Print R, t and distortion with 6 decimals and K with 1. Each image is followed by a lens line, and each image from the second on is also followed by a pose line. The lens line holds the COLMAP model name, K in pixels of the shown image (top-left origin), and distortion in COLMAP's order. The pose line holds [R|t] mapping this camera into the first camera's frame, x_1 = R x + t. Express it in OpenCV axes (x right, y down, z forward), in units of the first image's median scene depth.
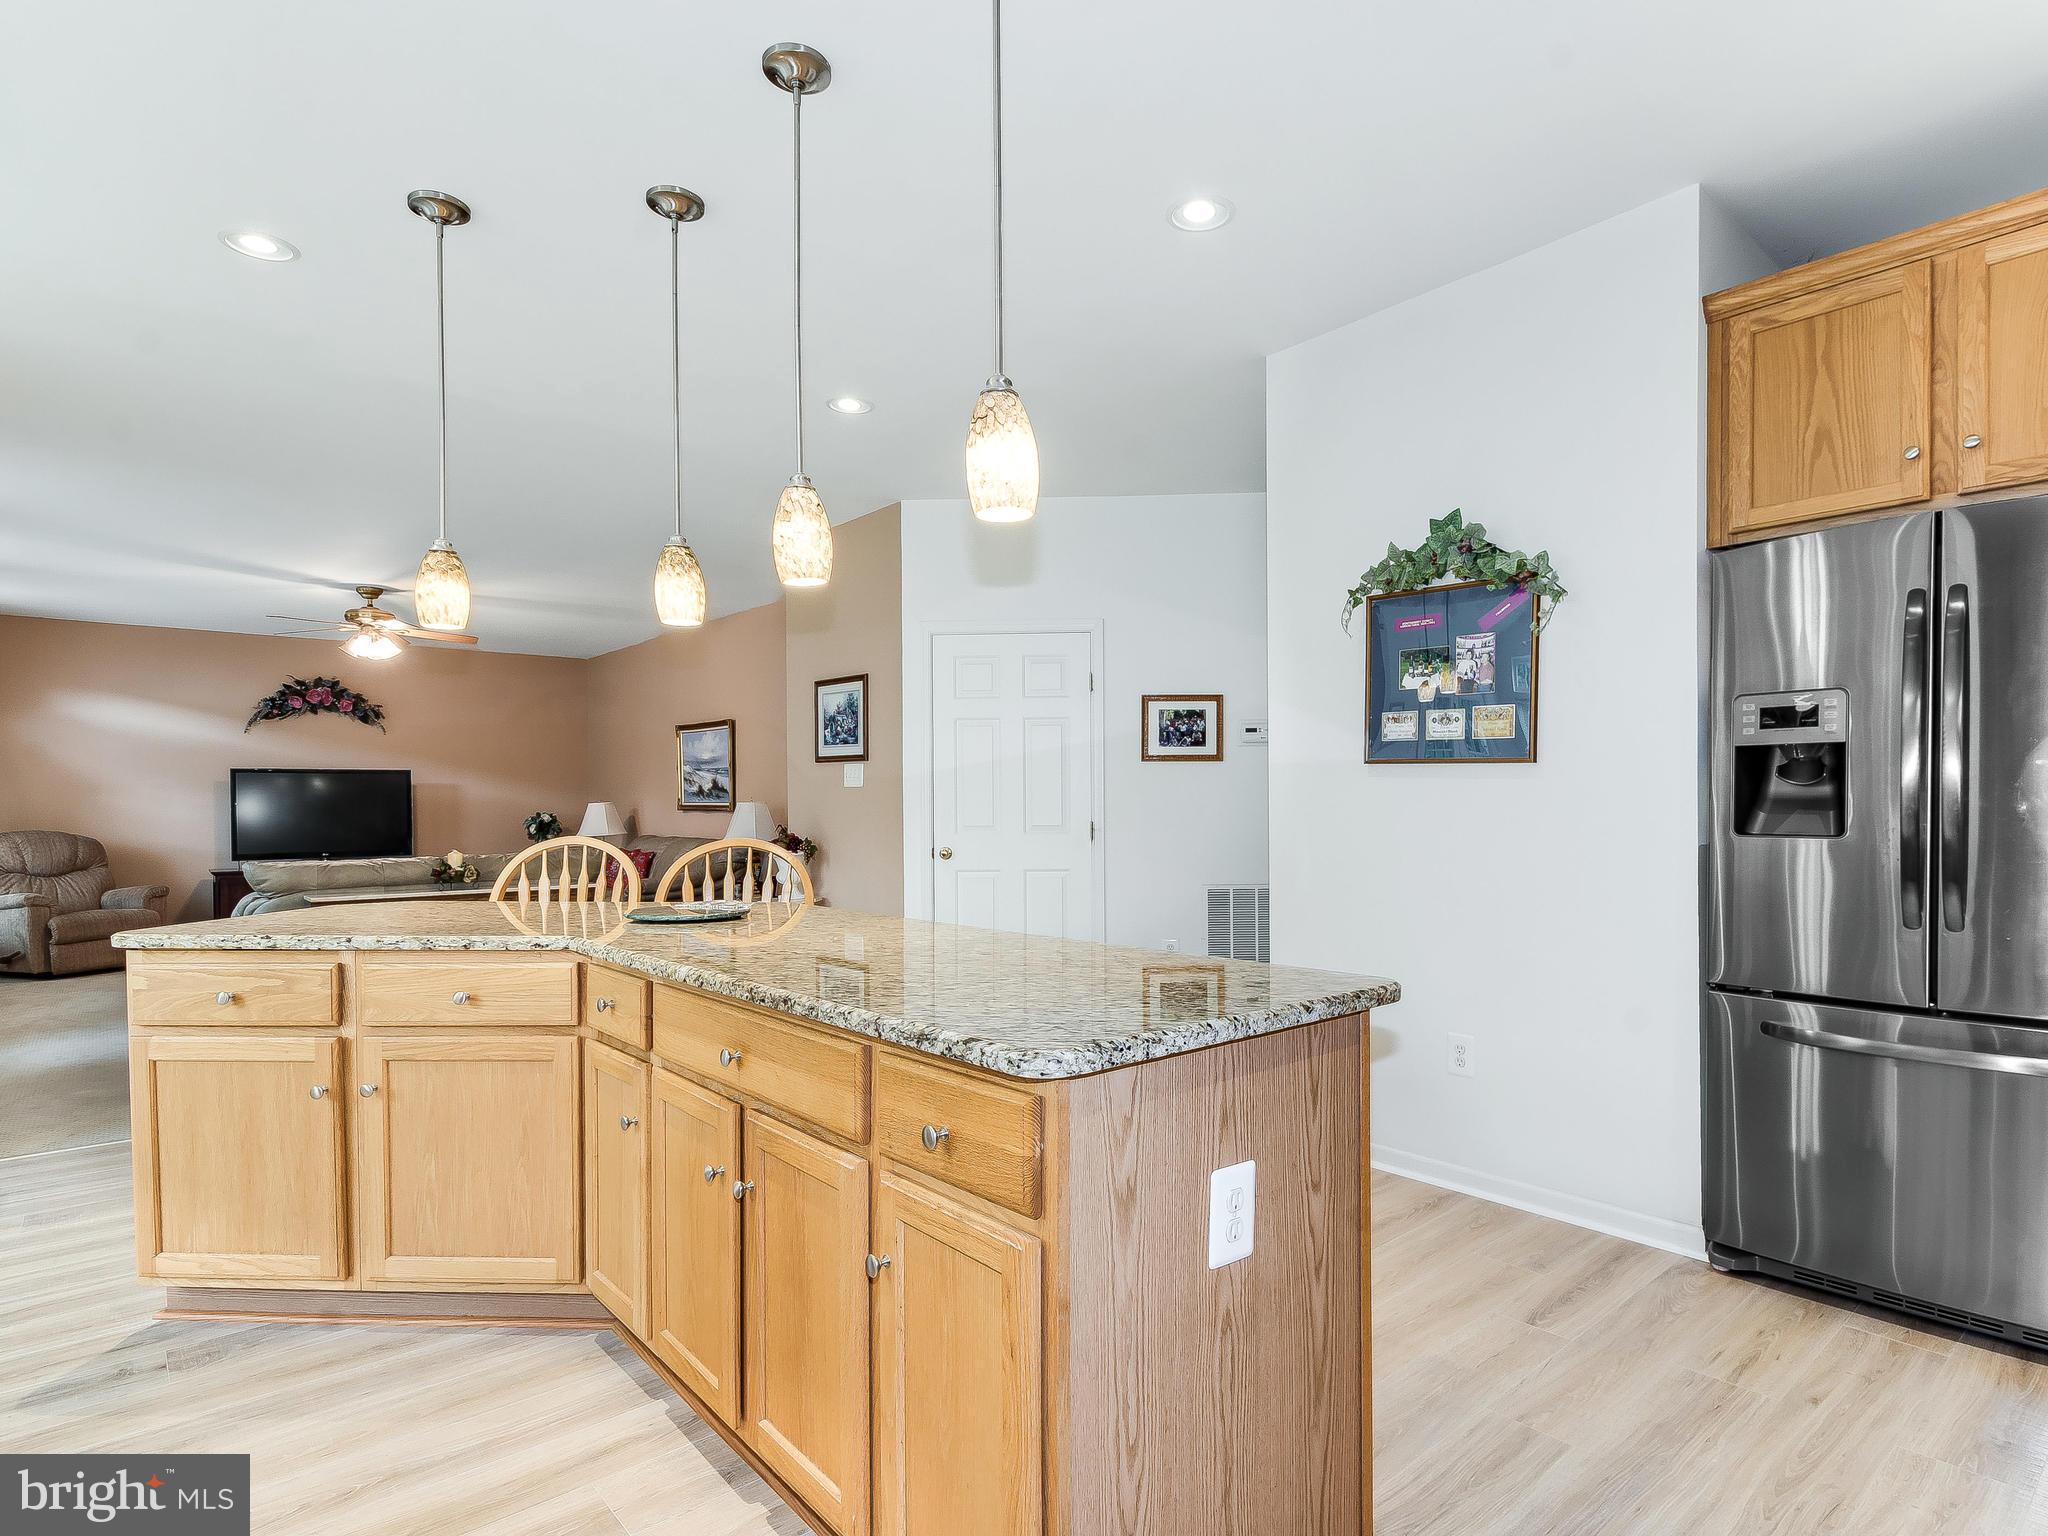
lens RADIAL K [[1124.0, 0, 1059.6], [0, 1124.0, 809.7], [0, 0, 1]] dist [-0.003542, -0.001292]
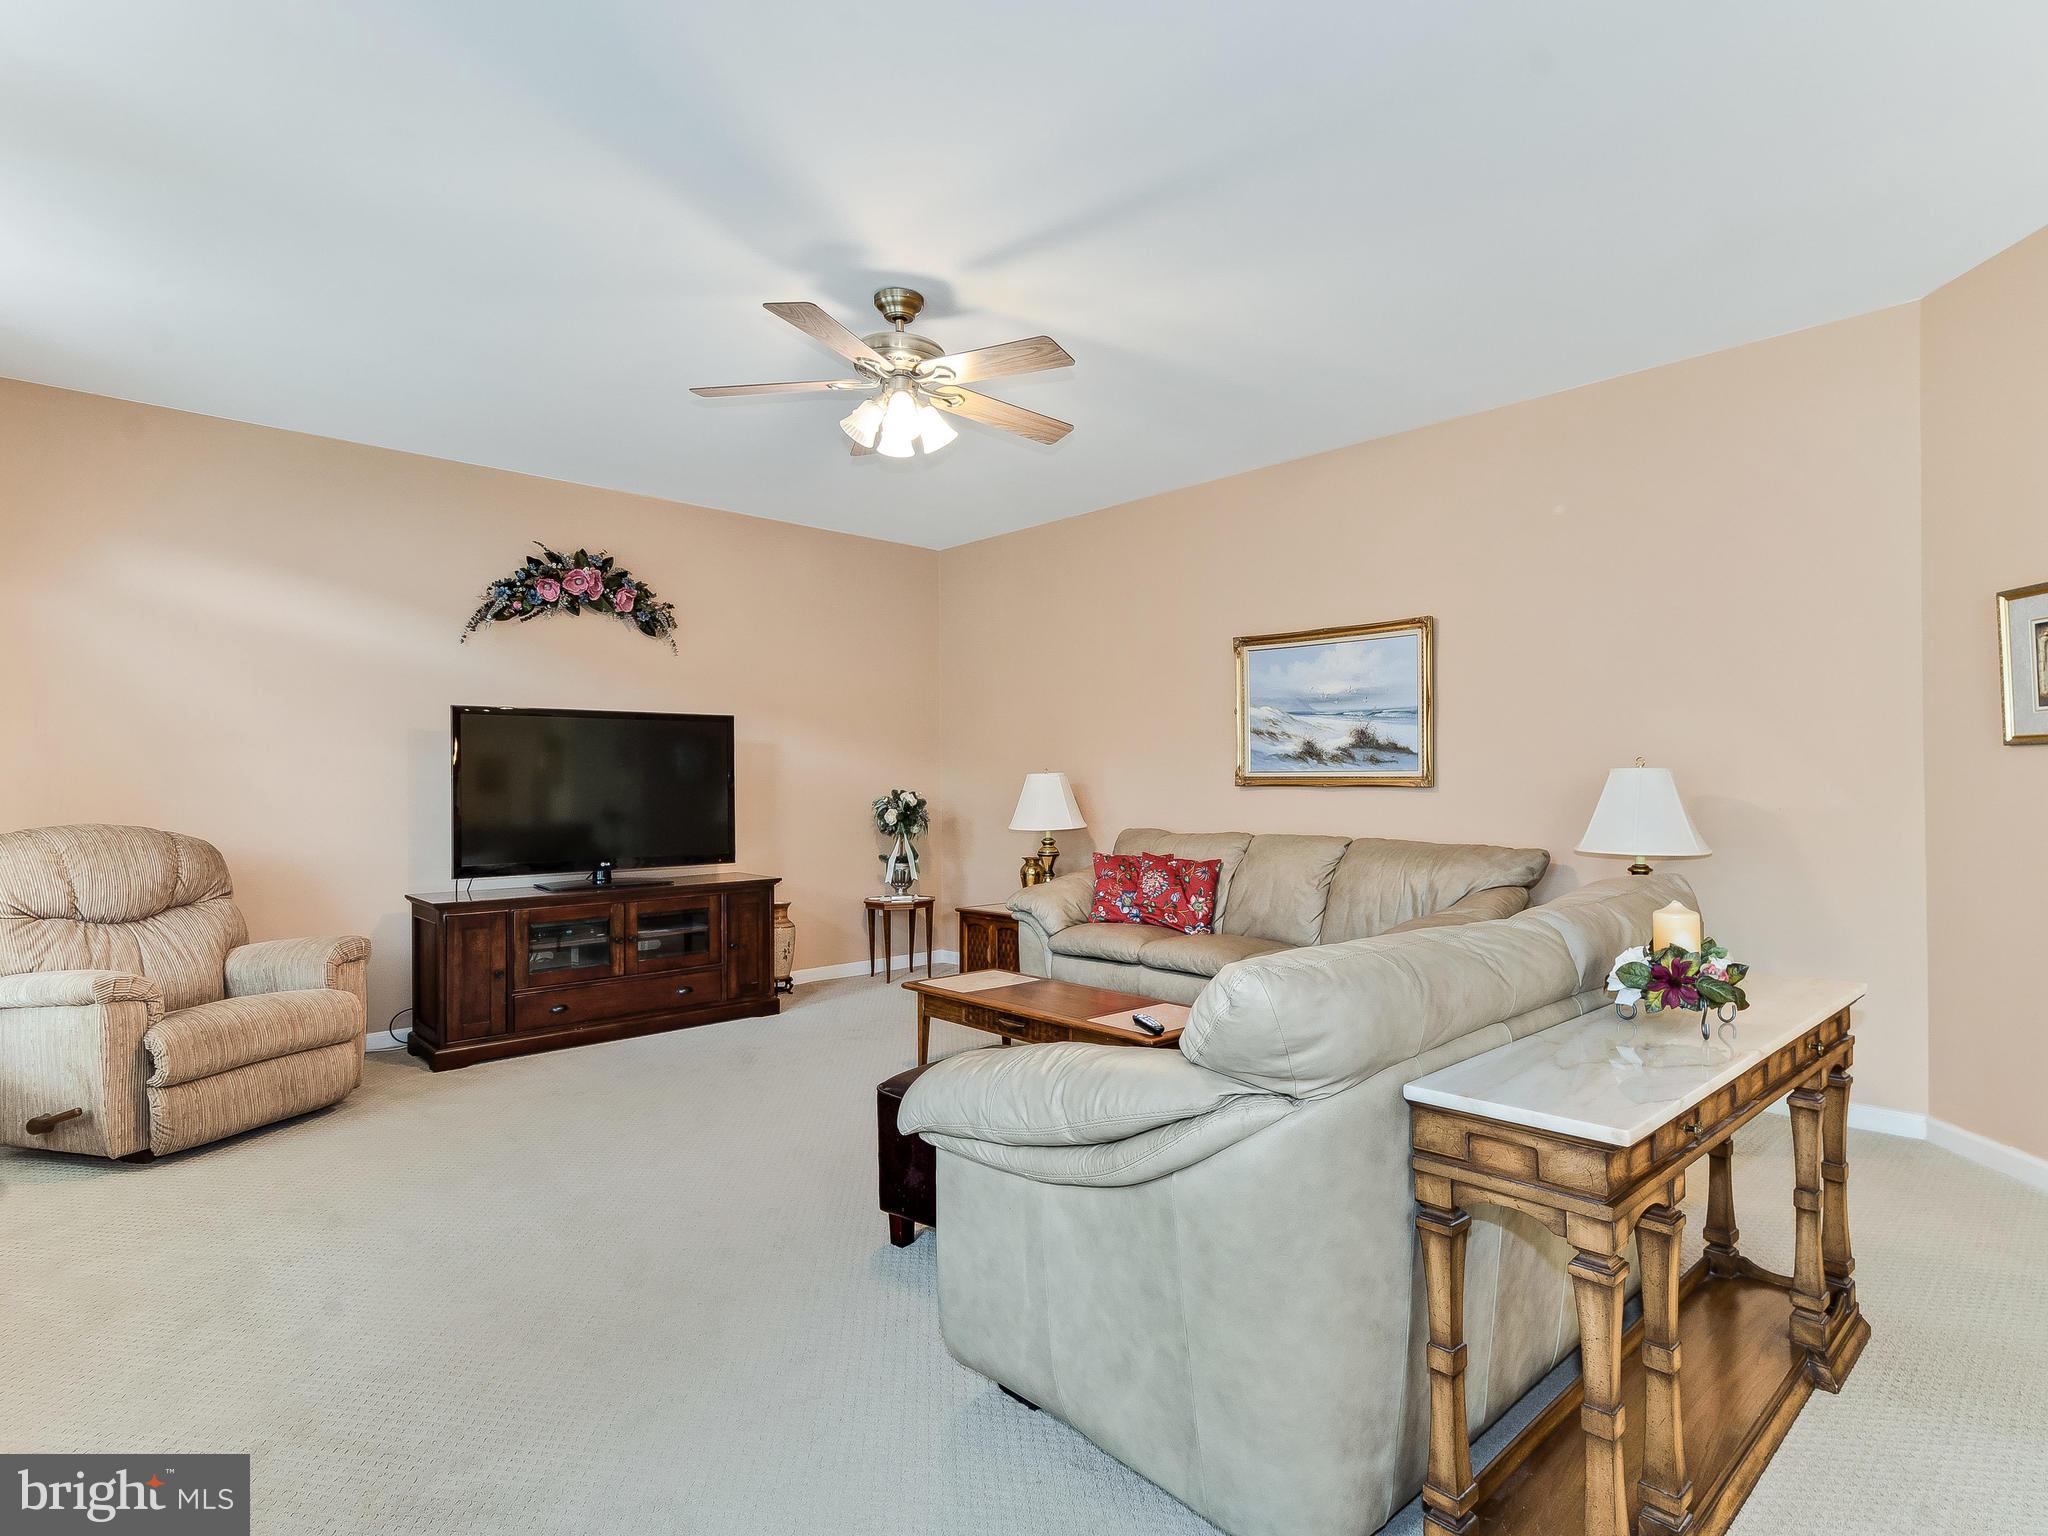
lens RADIAL K [[1082.2, 0, 1028.7], [0, 1082.2, 781.3], [0, 0, 1]] dist [0.003150, 0.000067]
pose [[0.998426, 0.001811, 0.056052, -0.477918], [-0.001114, 0.999922, -0.012462, 0.005120], [-0.056070, 0.012380, 0.998350, 0.456556]]
